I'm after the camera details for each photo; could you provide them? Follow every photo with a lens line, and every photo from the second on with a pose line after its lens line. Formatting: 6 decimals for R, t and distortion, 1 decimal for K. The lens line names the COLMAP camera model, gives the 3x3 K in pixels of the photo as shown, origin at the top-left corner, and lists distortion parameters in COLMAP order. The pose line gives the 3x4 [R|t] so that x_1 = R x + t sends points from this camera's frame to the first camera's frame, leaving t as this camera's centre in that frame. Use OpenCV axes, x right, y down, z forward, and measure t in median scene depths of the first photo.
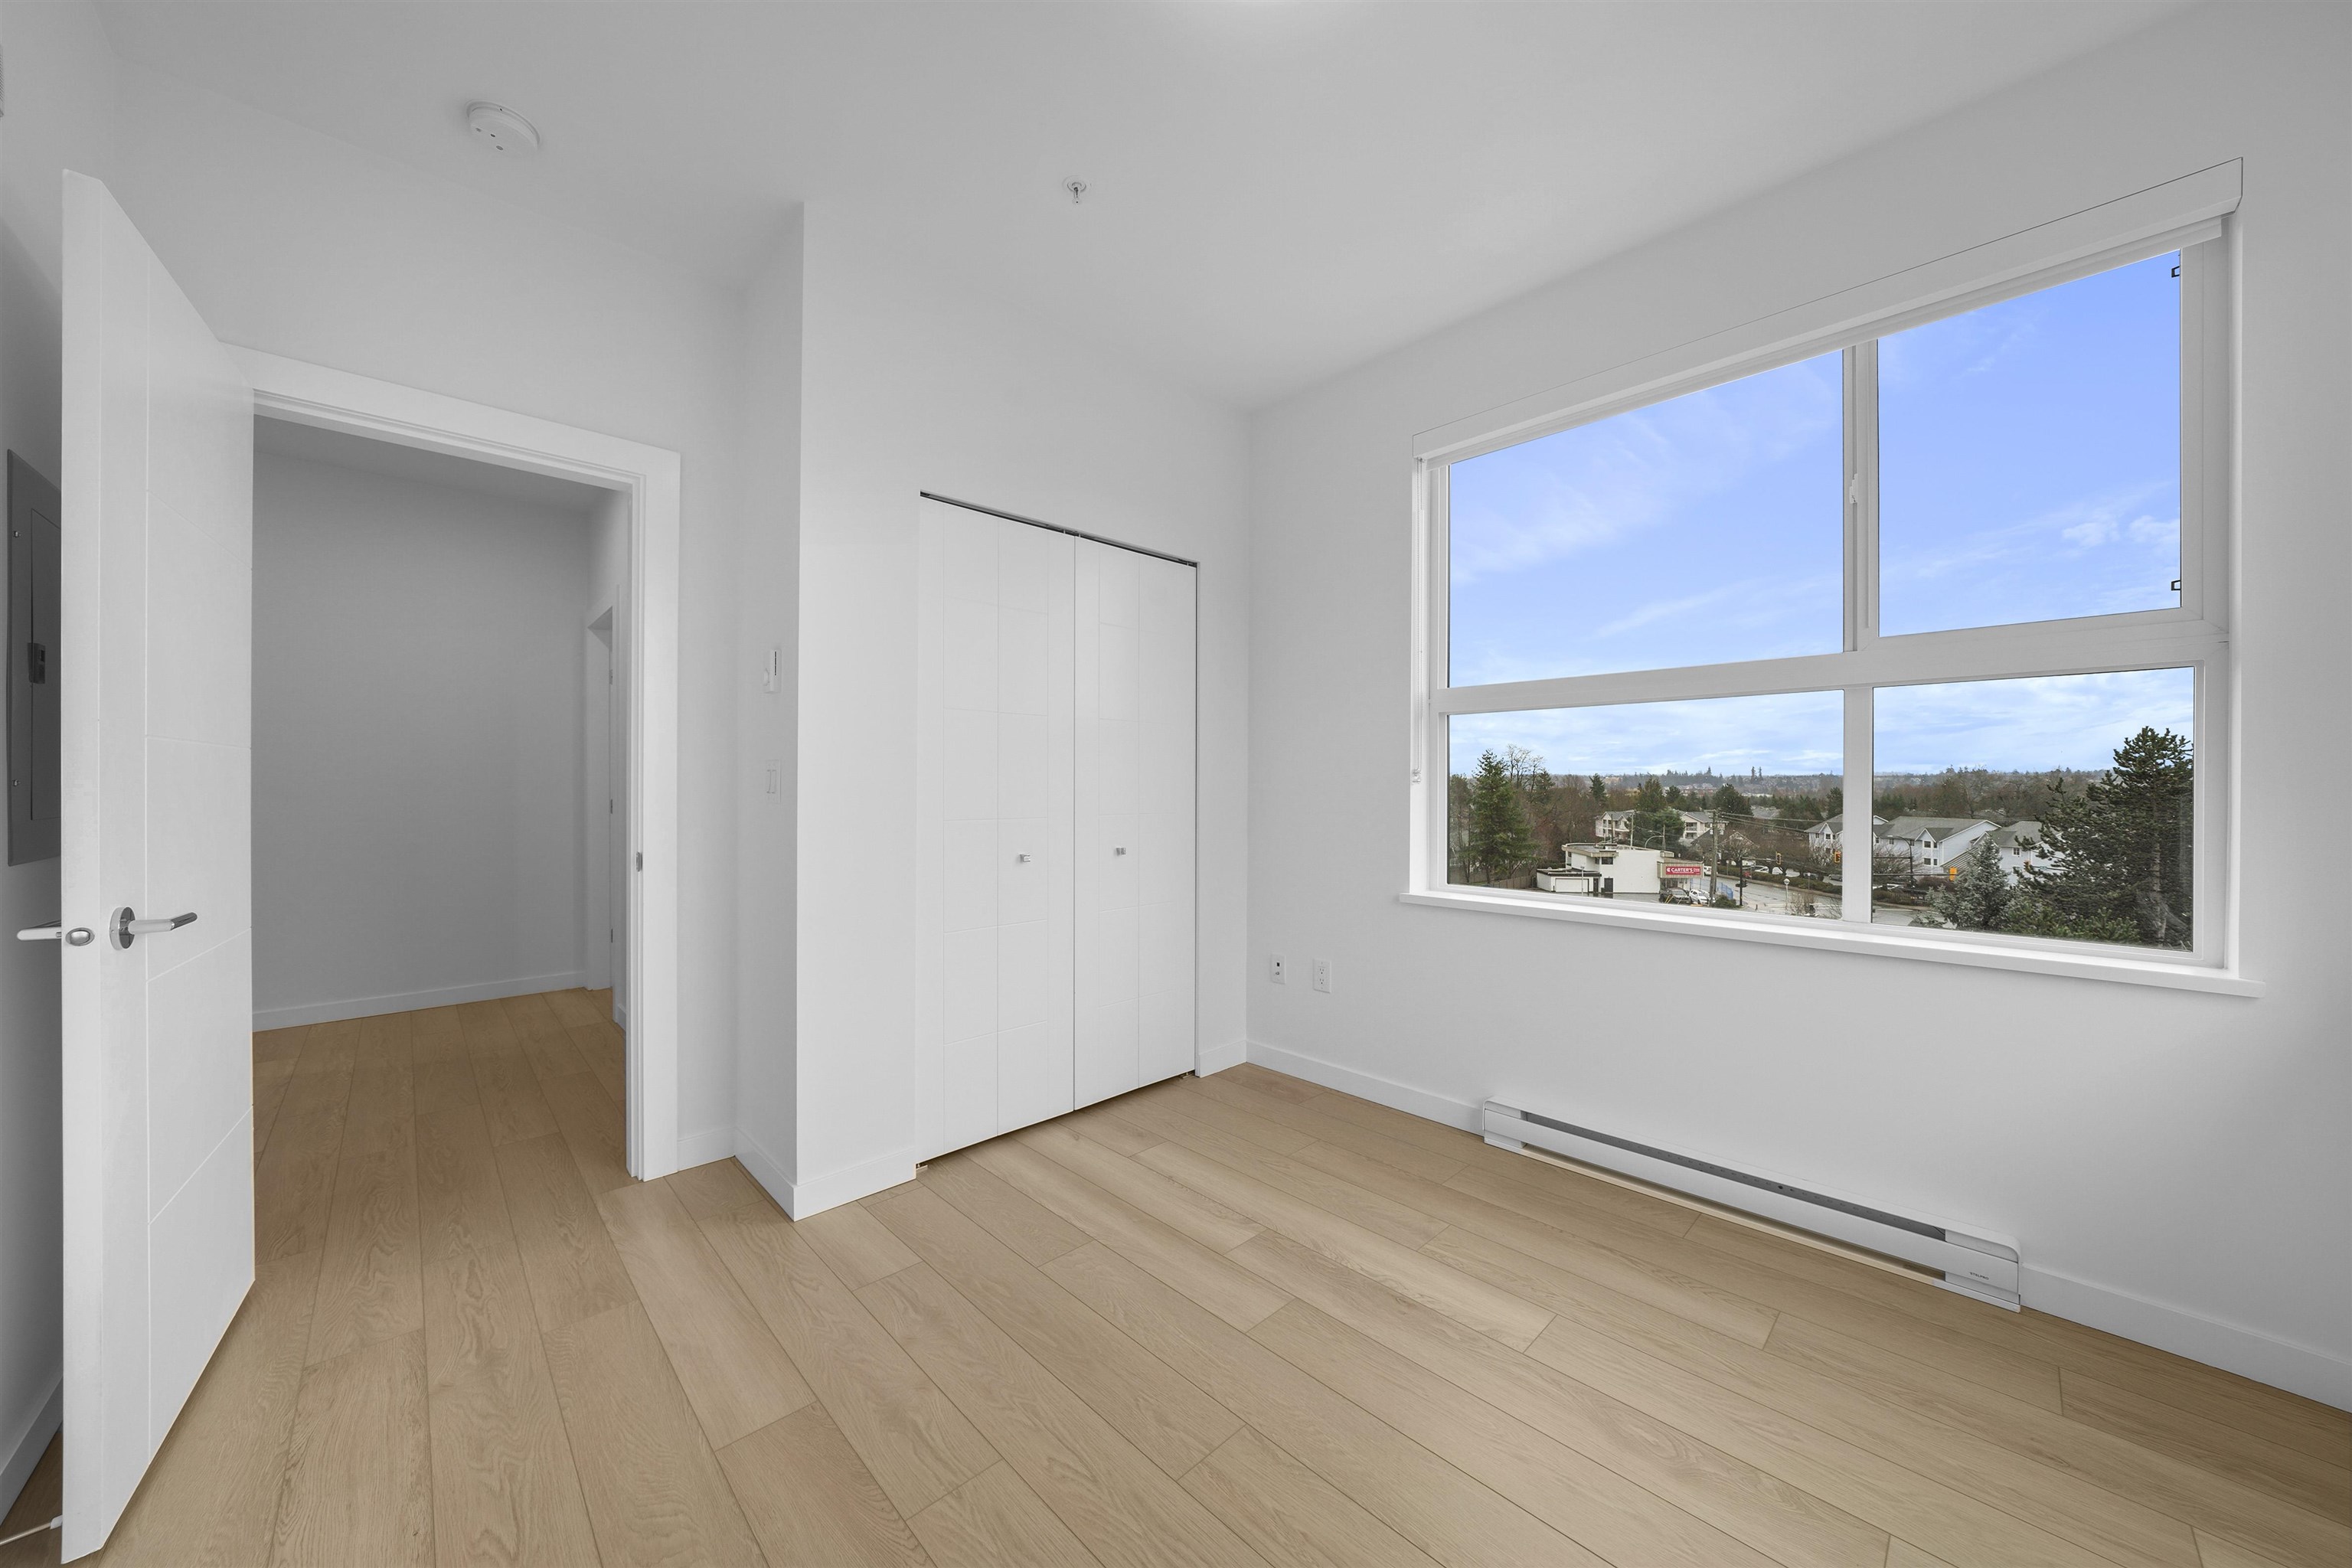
lens RADIAL K [[814.3, 0, 1159.8], [0, 814.3, 775.4], [0, 0, 1]] dist [-0.000905, 0.000071]
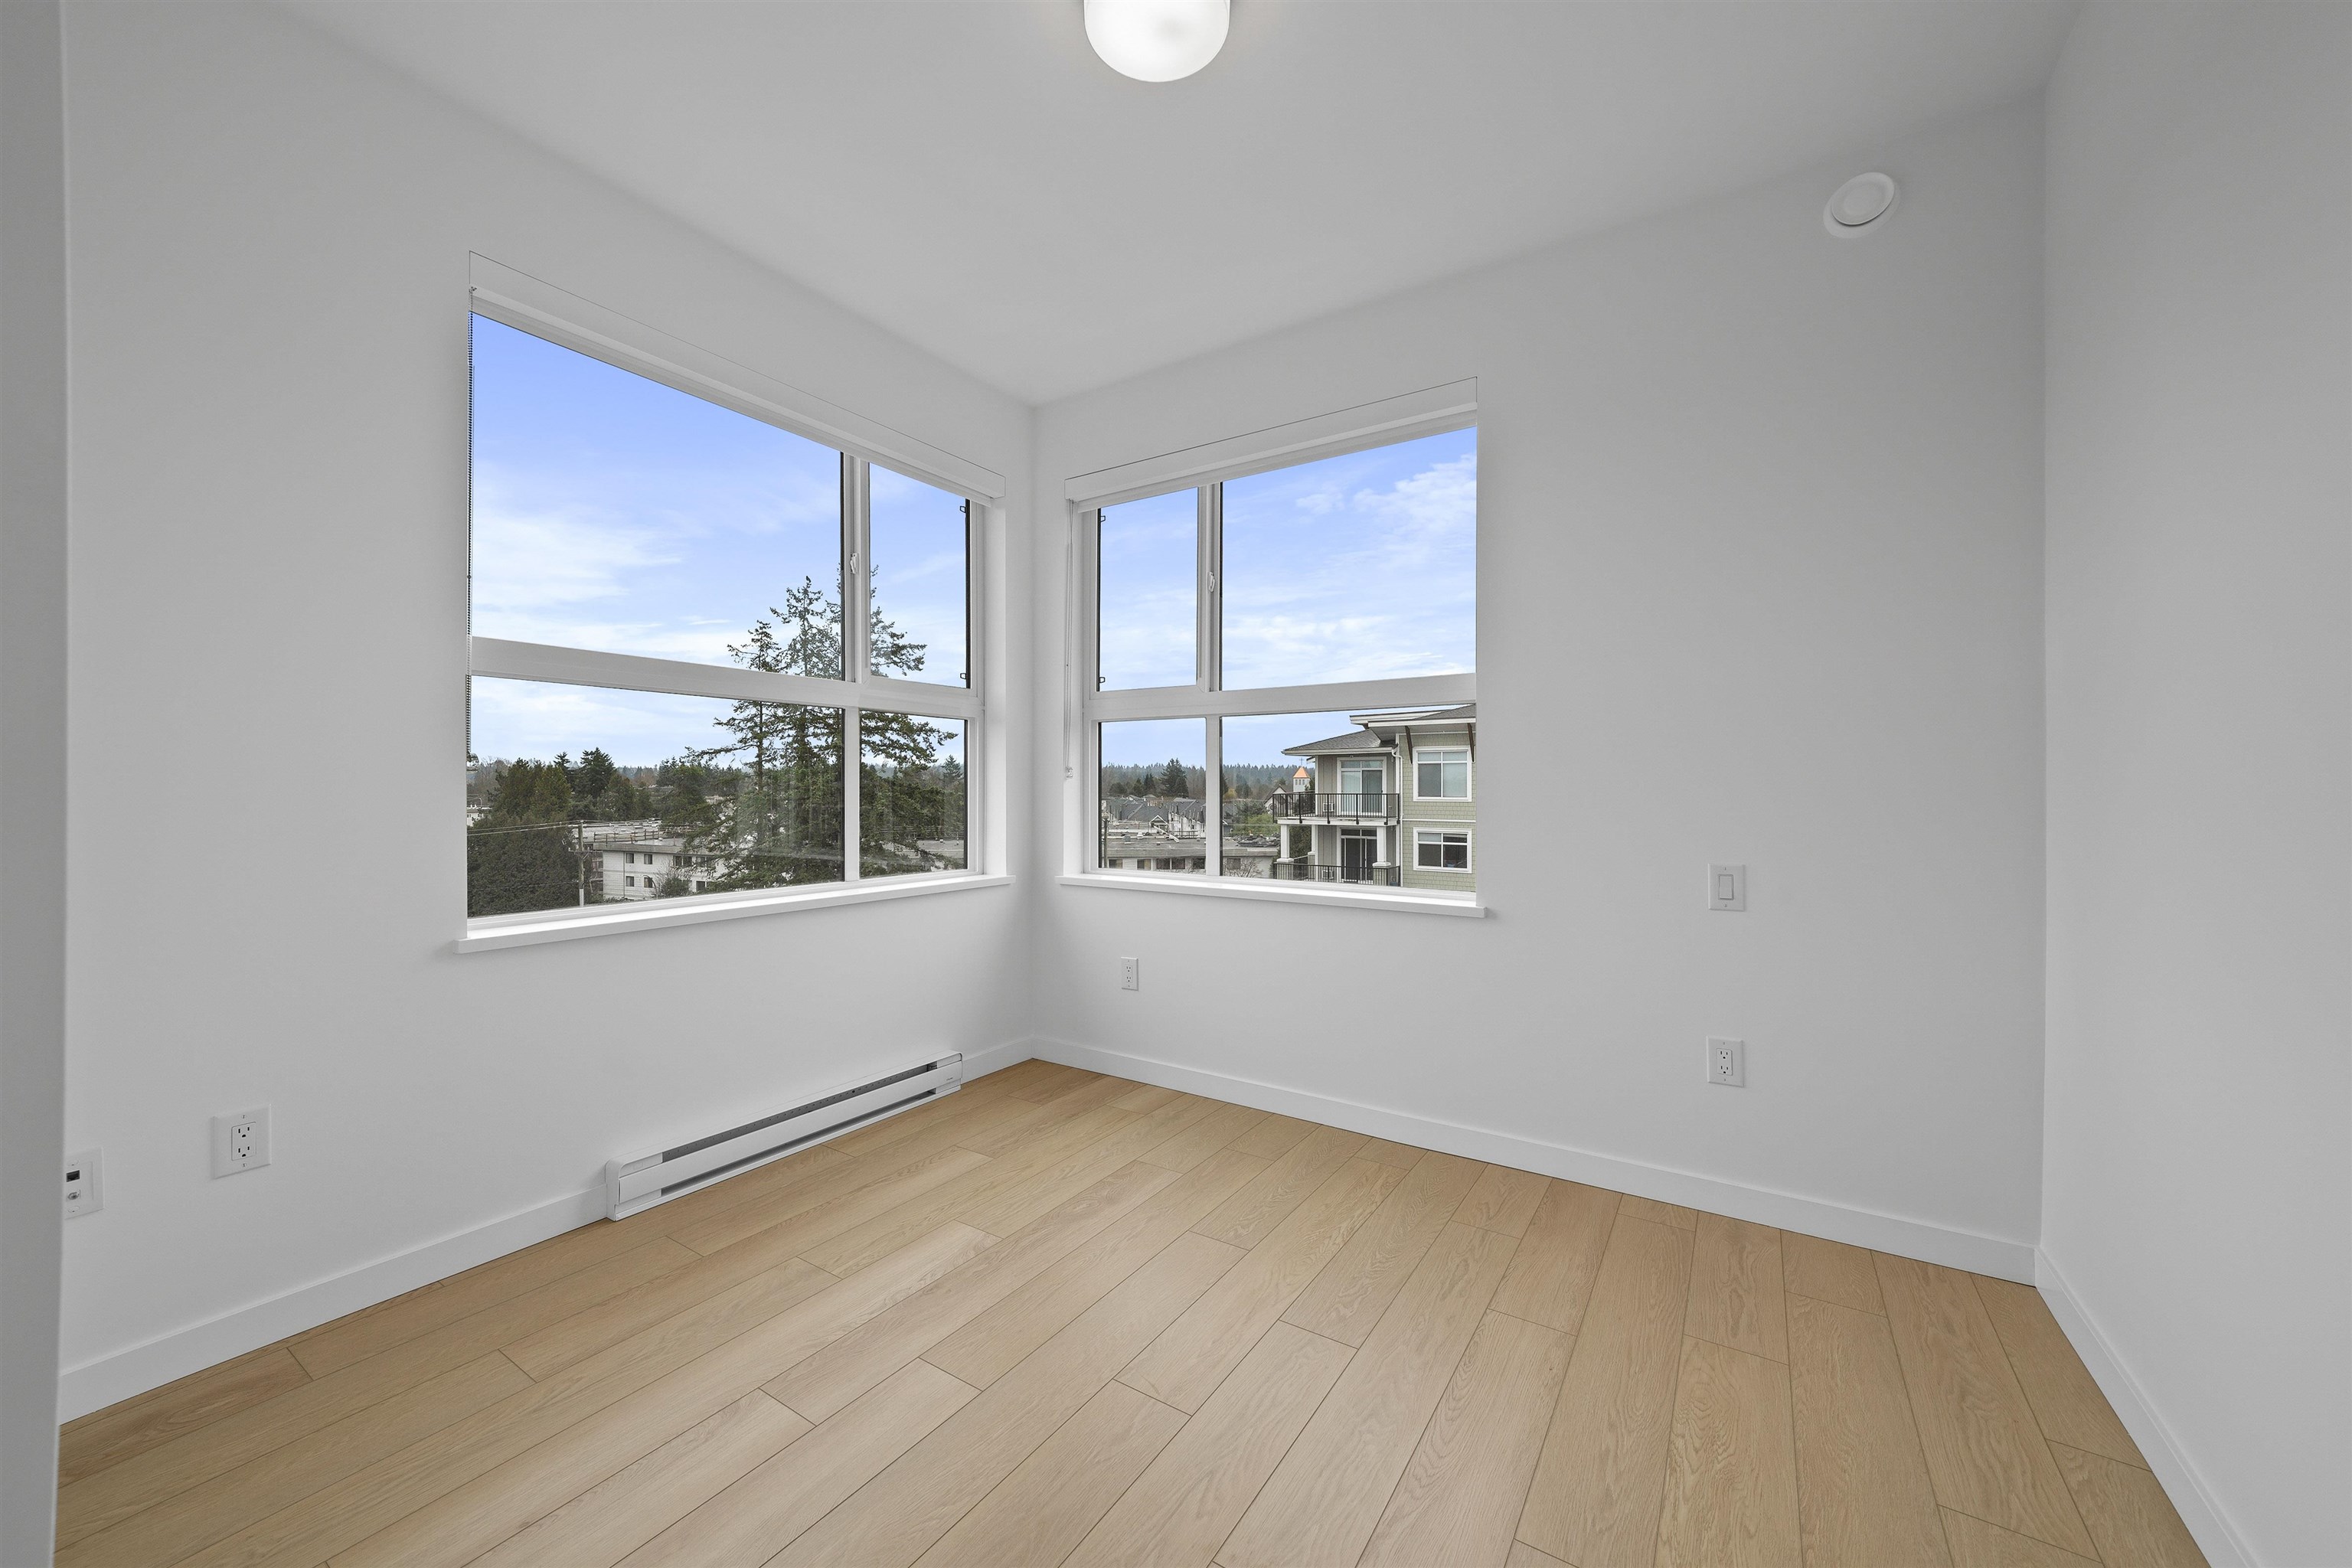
lens RADIAL K [[878.5, 0, 1176.0], [0, 878.5, 784.0], [0, 0, 1]] dist [-0.000042, 0.000047]
pose [[-0.209863, 0.003090, 0.977726, -0.773795], [-0.007296, 0.999962, -0.004726, 0.027332], [-0.977704, -0.008125, -0.209832, 0.885138]]
